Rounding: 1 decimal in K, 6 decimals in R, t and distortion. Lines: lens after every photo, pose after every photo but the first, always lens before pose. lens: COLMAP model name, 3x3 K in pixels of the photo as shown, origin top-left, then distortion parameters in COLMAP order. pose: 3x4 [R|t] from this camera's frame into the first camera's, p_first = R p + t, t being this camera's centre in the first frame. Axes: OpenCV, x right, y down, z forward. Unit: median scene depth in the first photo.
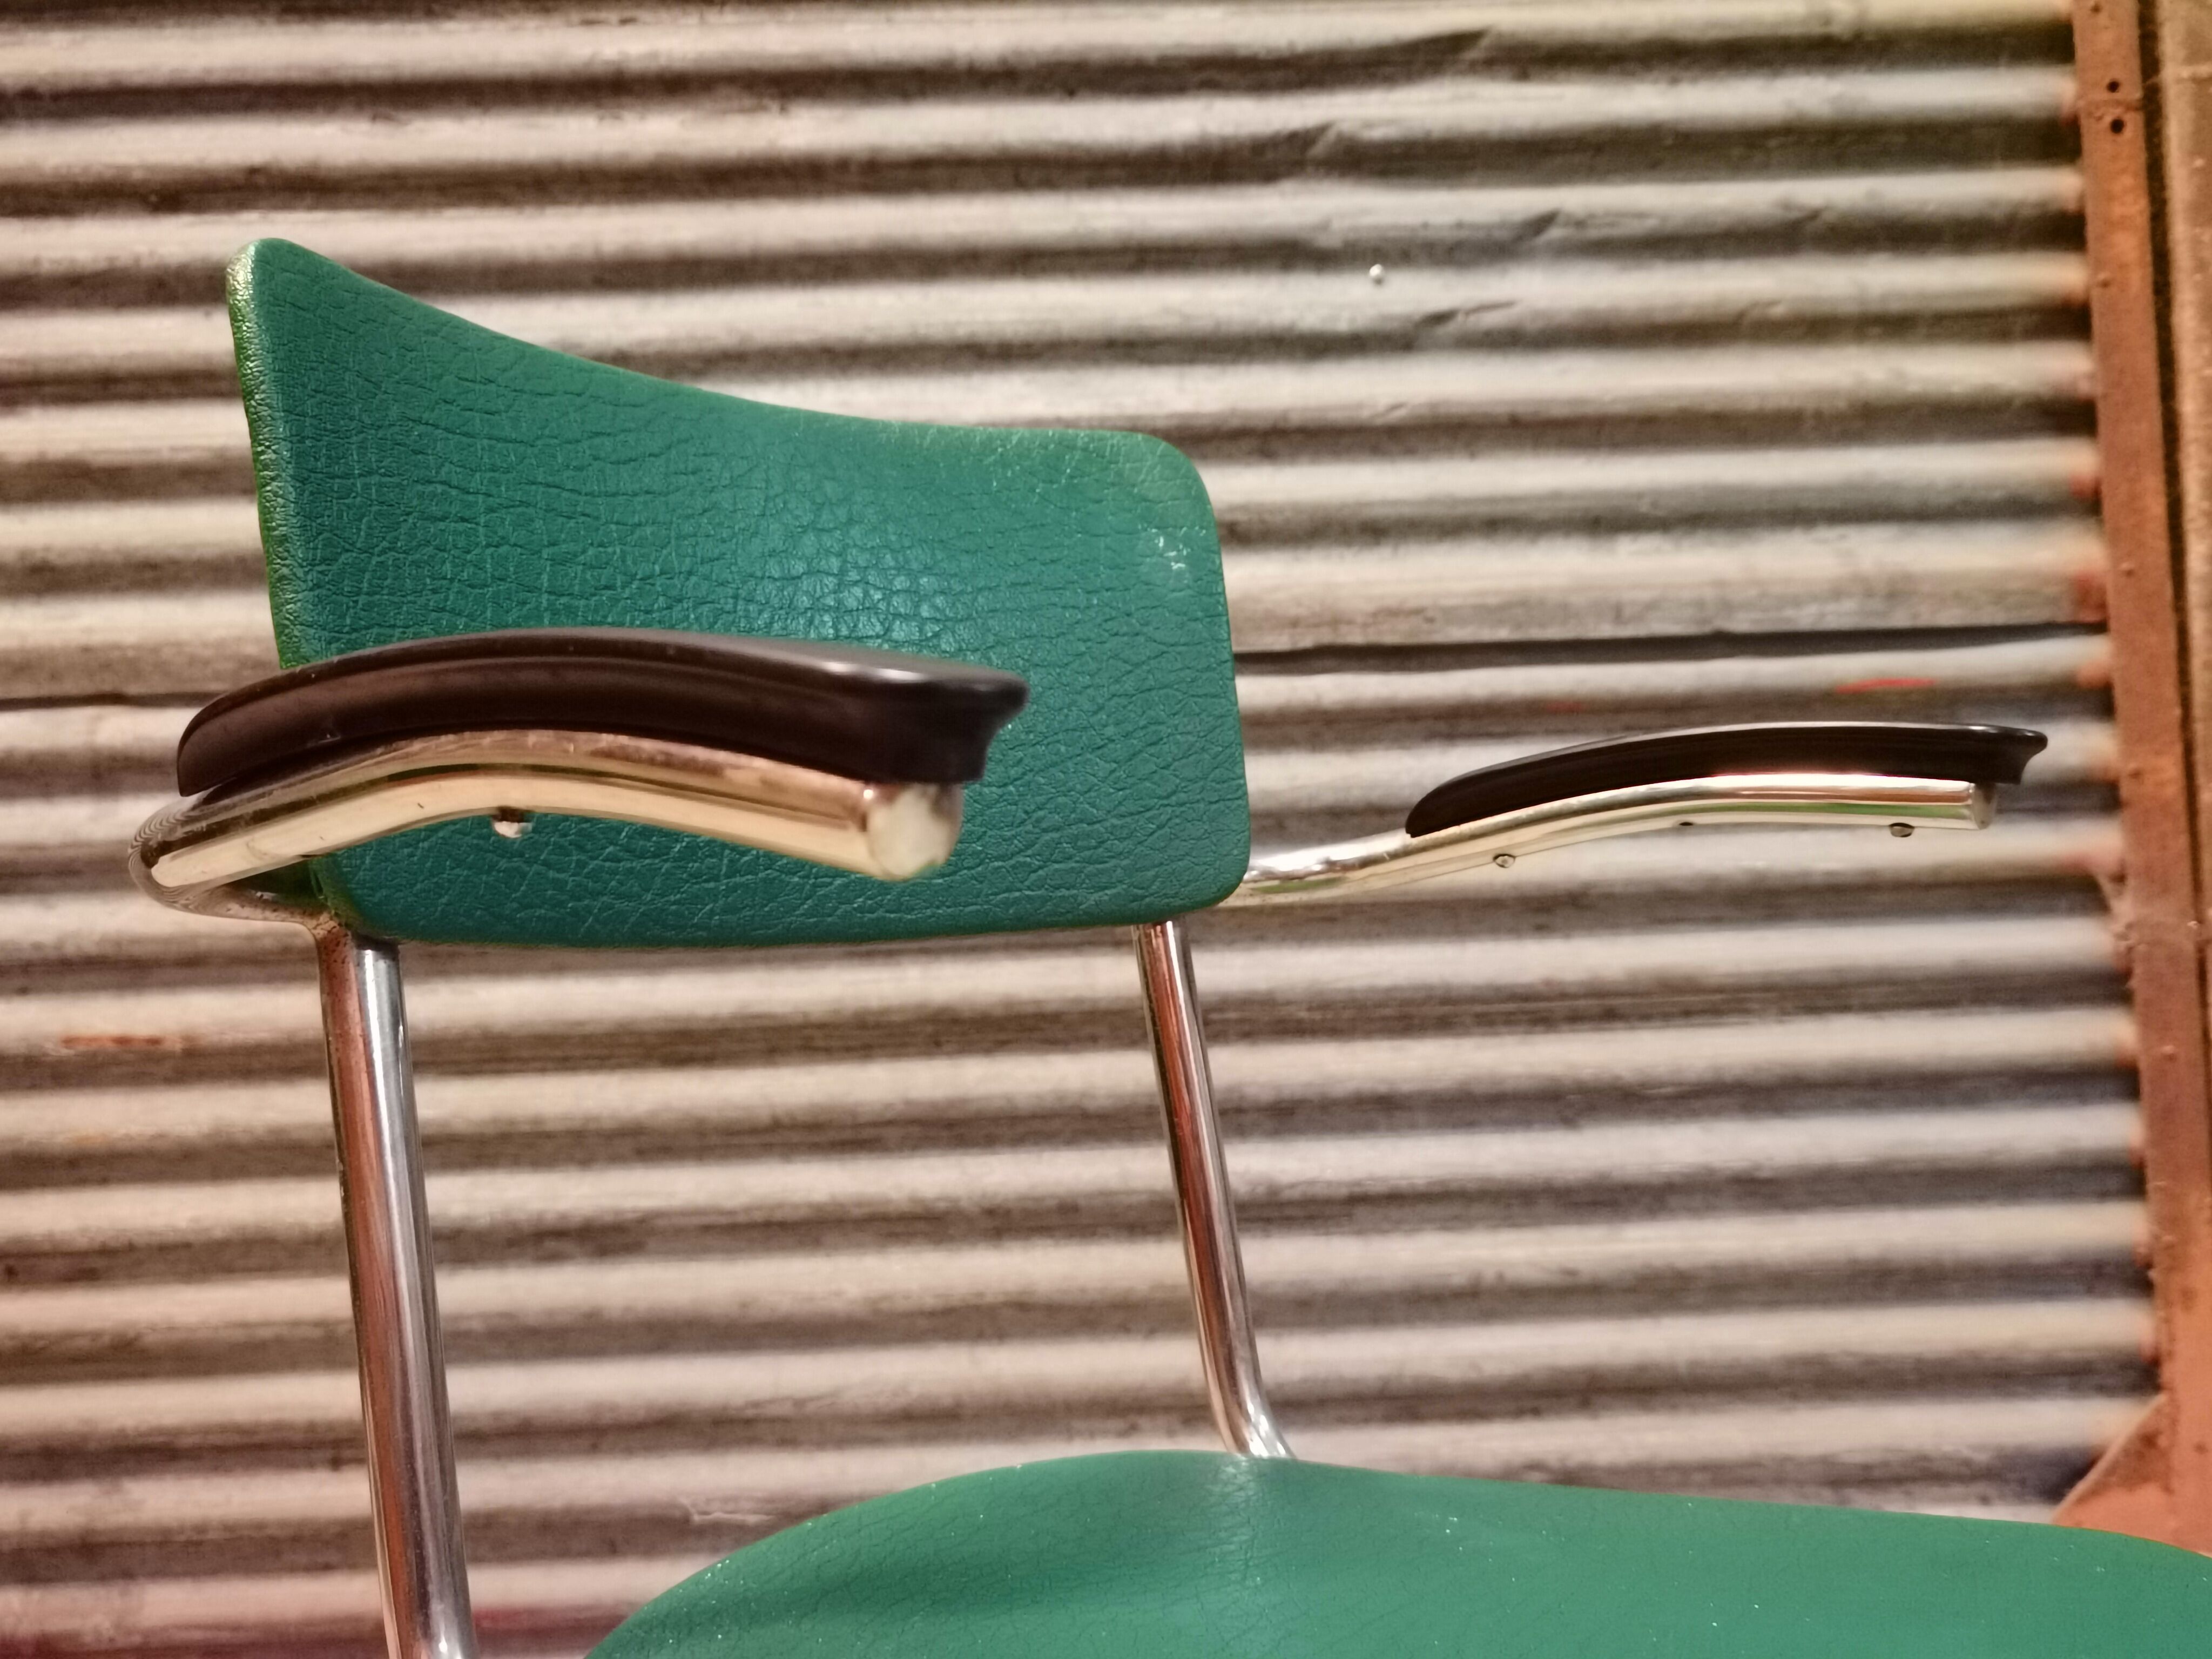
lens RADIAL K [[2122.8, 0, 1109.3], [0, 2122.8, 833.5], [0, 0, 1]] dist [0.005170, 0.000000]
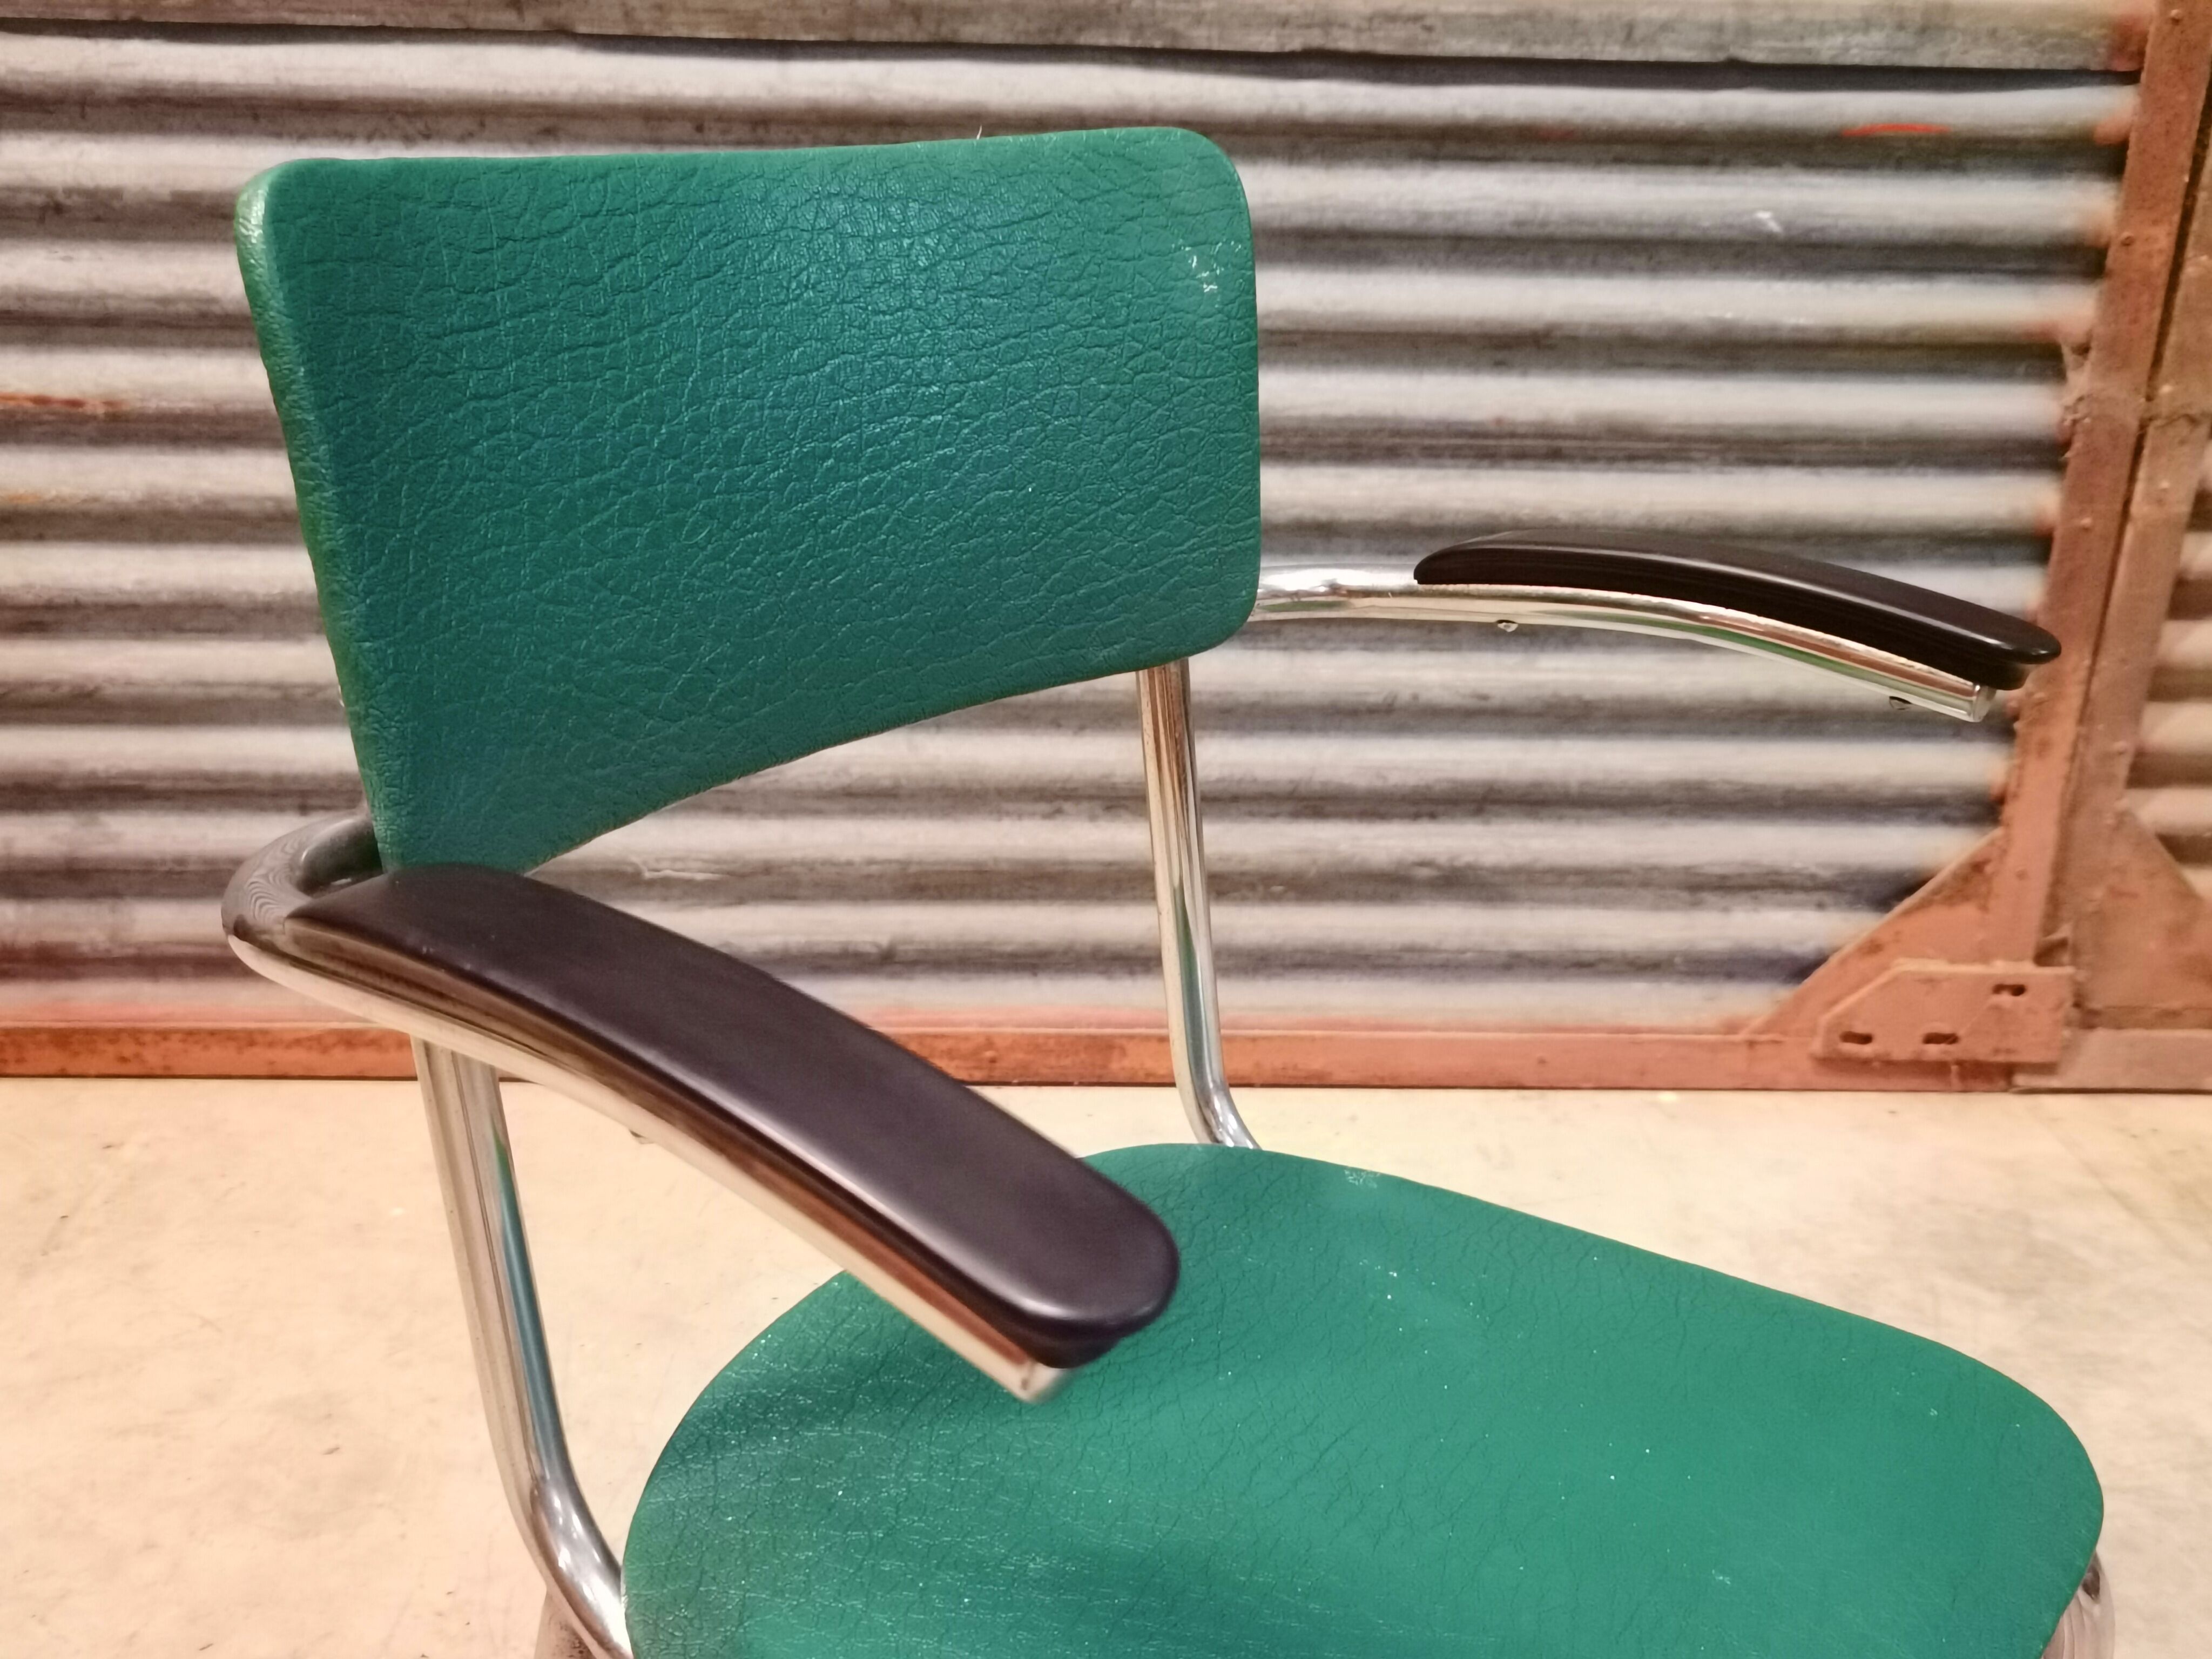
lens RADIAL K [[2122.8, 0, 1091.7], [0, 2122.8, 810.9], [0, 0, 1]] dist [0.005170, 0.000000]
pose [[0.997250, 0.045899, 0.058182, -0.034201], [-0.065672, 0.911127, 0.406859, -0.157033], [-0.034336, -0.409561, 0.911636, 0.022927]]
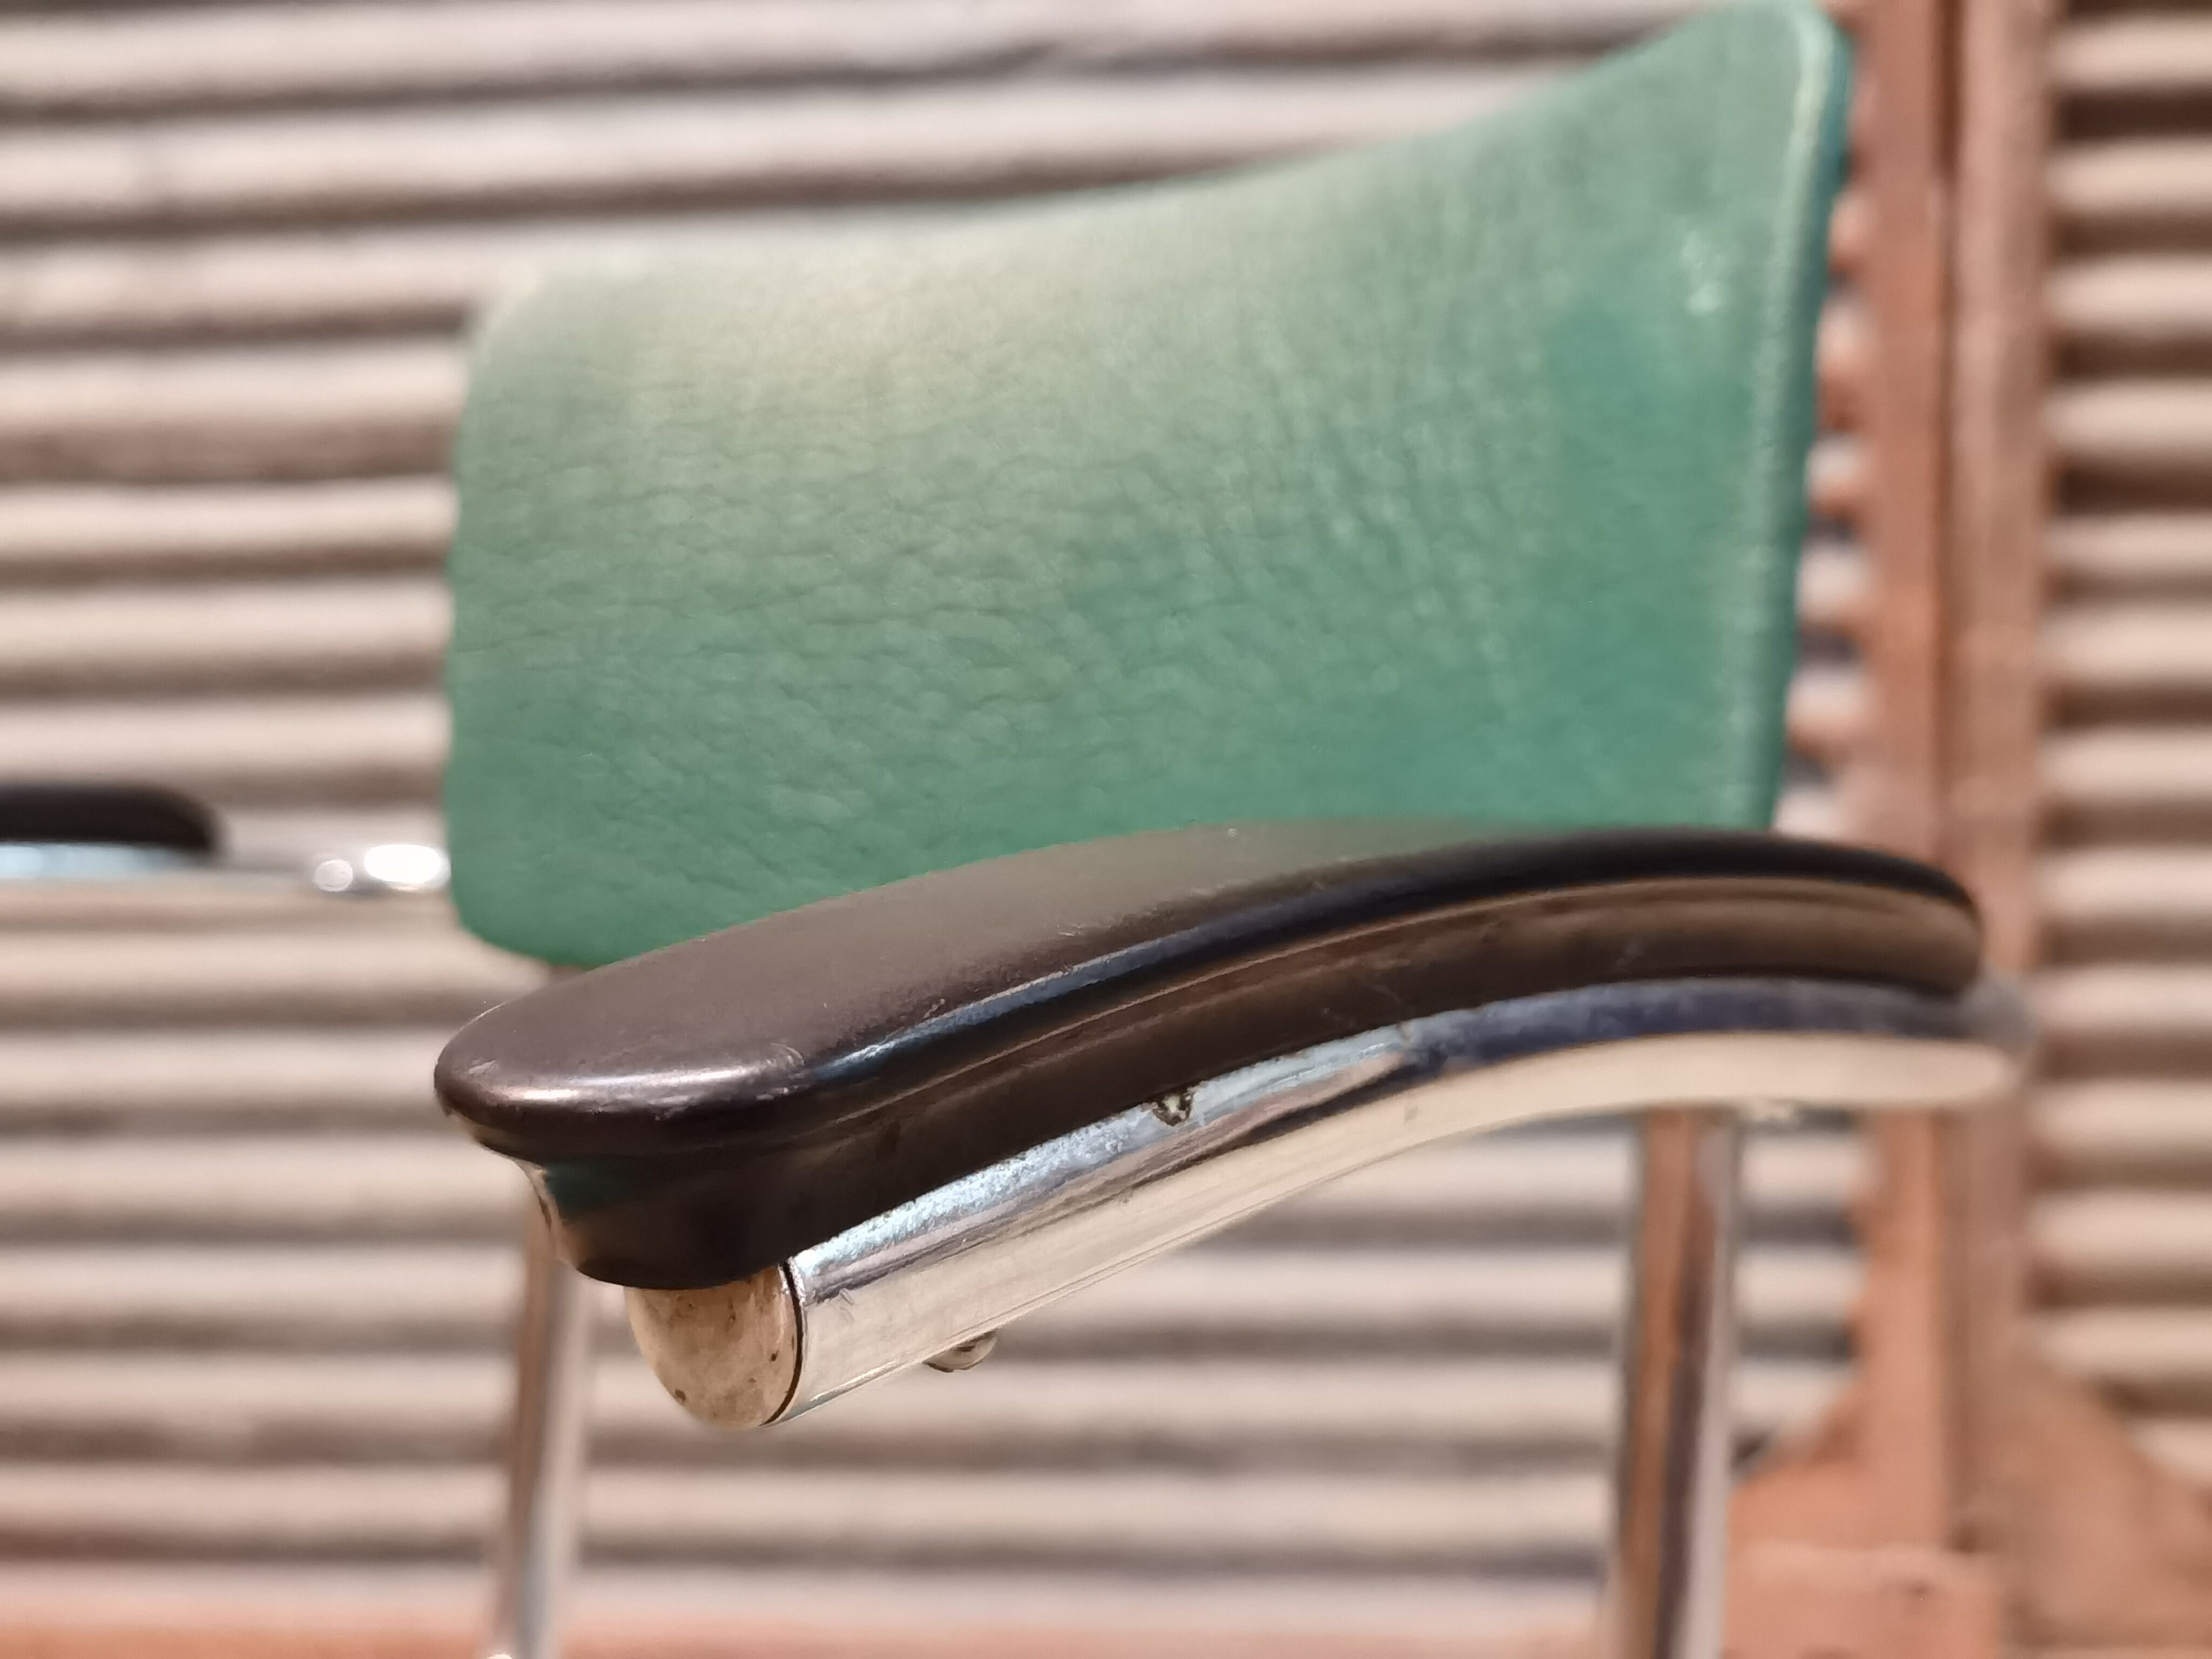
lens RADIAL K [[2451.2, 0, 1066.8], [0, 2451.2, 801.3], [0, 0, 1]] dist [-0.010330, 0.000000]
pose [[0.995322, 0.022223, -0.094020, 0.267299], [-0.010688, 0.992539, 0.121456, -0.070199], [0.096018, -0.119883, 0.988134, 0.047741]]
